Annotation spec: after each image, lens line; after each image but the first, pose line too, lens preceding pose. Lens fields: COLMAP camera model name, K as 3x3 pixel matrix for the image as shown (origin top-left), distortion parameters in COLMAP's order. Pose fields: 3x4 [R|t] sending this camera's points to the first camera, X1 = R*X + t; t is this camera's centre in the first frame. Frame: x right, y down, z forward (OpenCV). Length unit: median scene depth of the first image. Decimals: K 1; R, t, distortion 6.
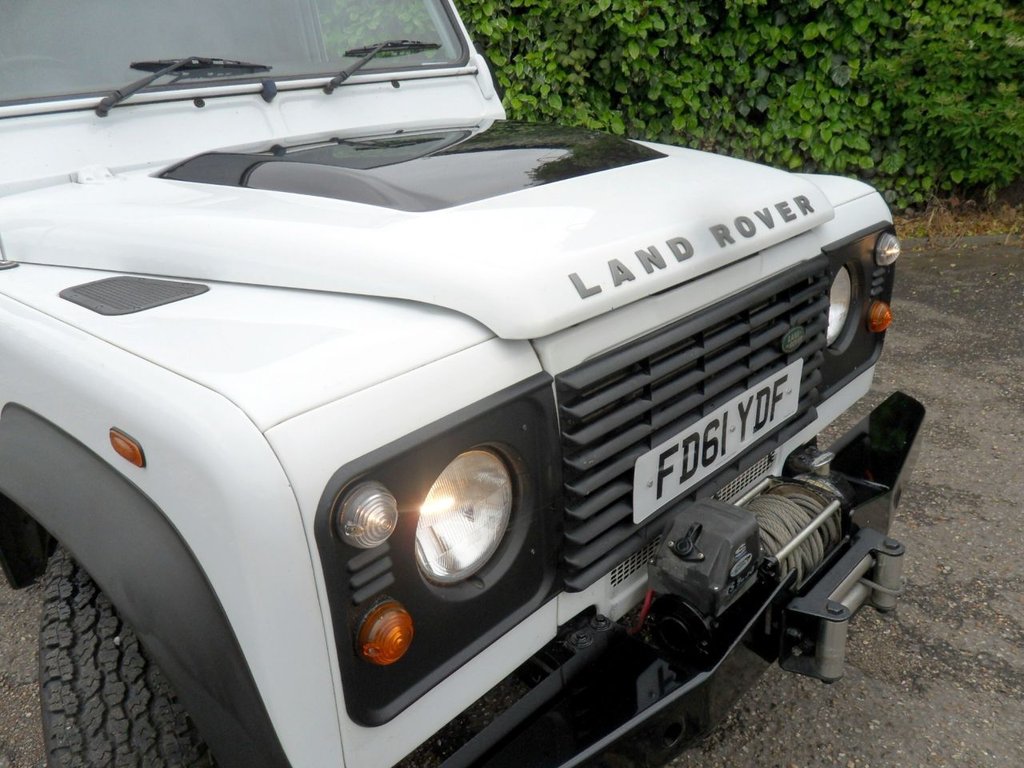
lens RADIAL K [[831.5, 0, 505.5], [0, 831.5, 384.5], [0, 0, 1]] dist [0.009790, -0.061409]
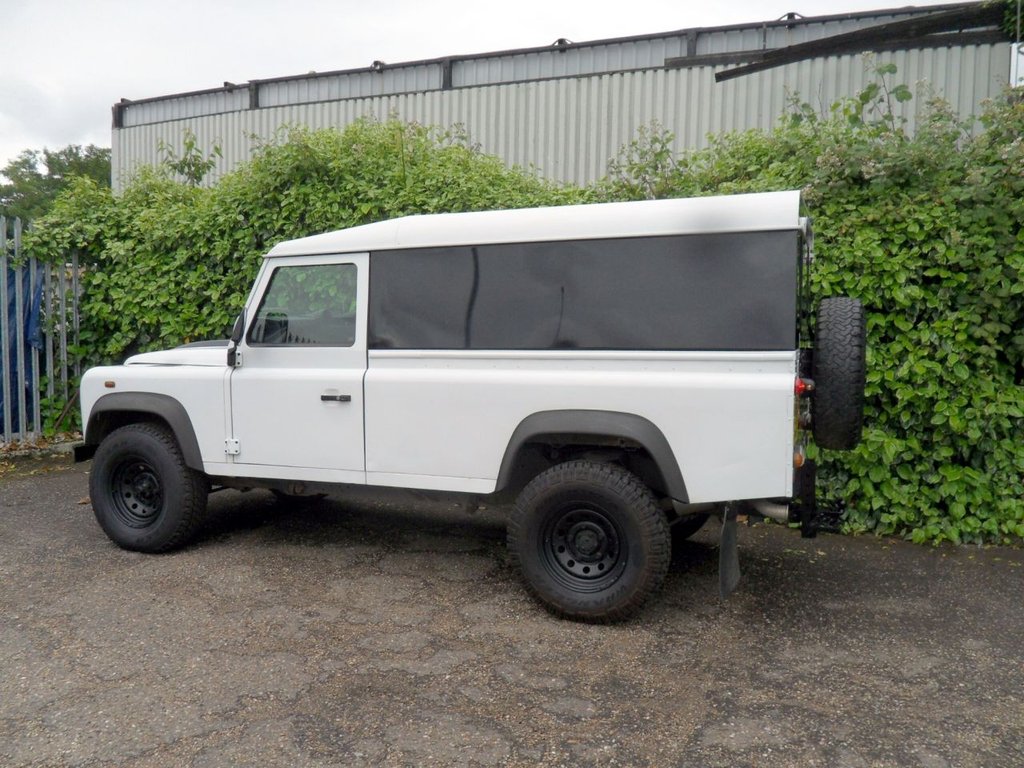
lens RADIAL K [[831.5, 0, 512.4], [0, 831.5, 390.0], [0, 0, 1]] dist [0.009790, -0.061409]
pose [[0.950680, 0.123950, -0.284332, -0.161942], [-0.193489, 0.953448, -0.231299, 0.008666], [0.242426, 0.274906, 0.930406, -0.025558]]
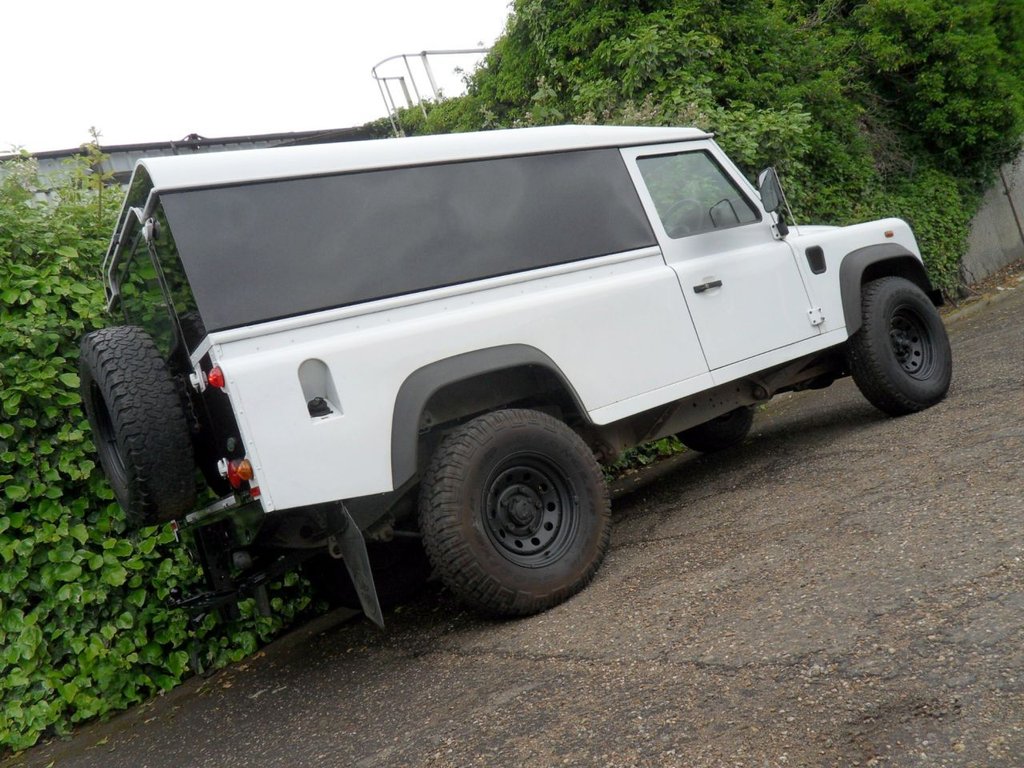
lens RADIAL K [[831.5, 0, 503.5], [0, 831.5, 409.5], [0, 0, 1]] dist [0.009790, -0.061409]
pose [[0.718901, -0.165721, 0.675069, -1.053973], [0.483350, 0.817122, -0.314141, 0.064129], [-0.499554, 0.552131, 0.667530, 0.388090]]
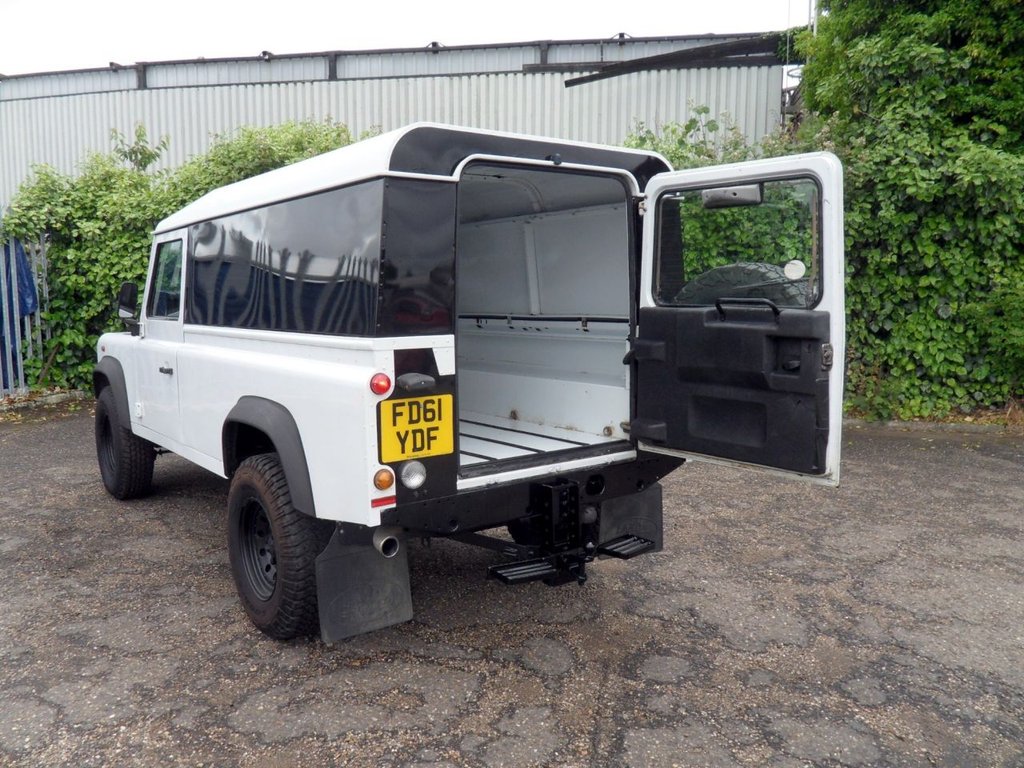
lens RADIAL K [[831.5, 0, 510.5], [0, 831.5, 390.2], [0, 0, 1]] dist [0.009790, -0.061409]
pose [[0.993288, 0.092971, -0.068810, -0.258325], [-0.105686, 0.971247, -0.213331, 0.166486], [0.046998, 0.219171, 0.974554, -0.462091]]
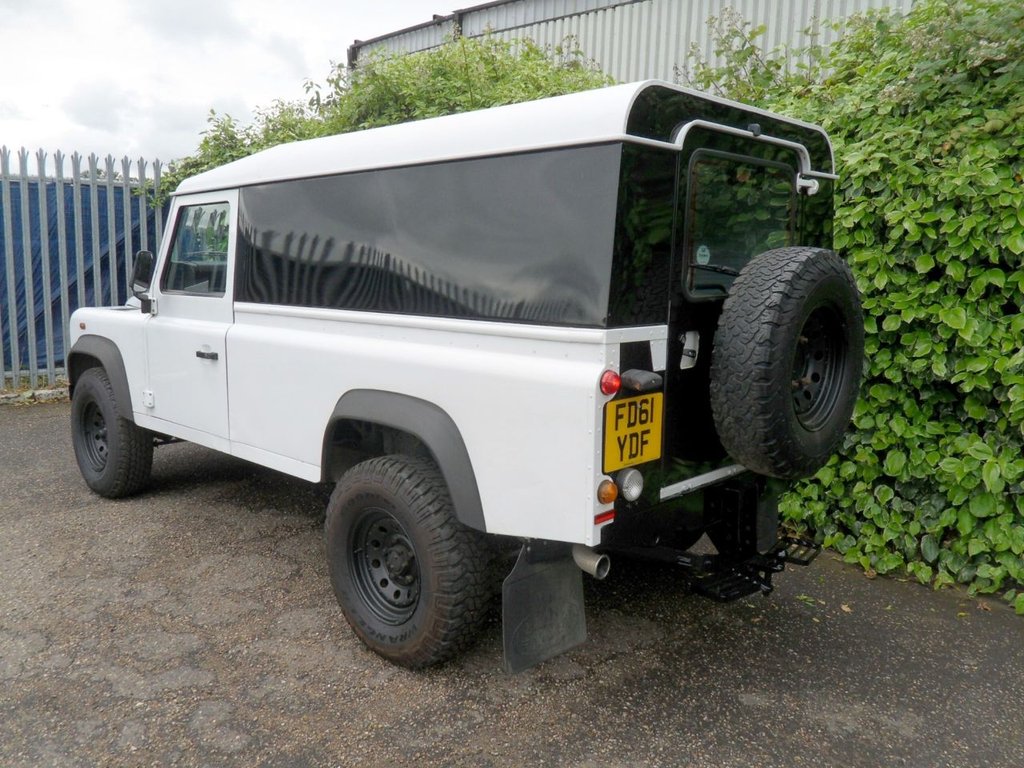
lens RADIAL K [[831.5, 0, 515.9], [0, 831.5, 395.3], [0, 0, 1]] dist [0.009790, -0.061409]
pose [[0.774075, 0.213603, -0.595971, 0.085386], [-0.309972, 0.948683, -0.062588, -0.141397], [0.552018, 0.233182, 0.800563, 0.266593]]
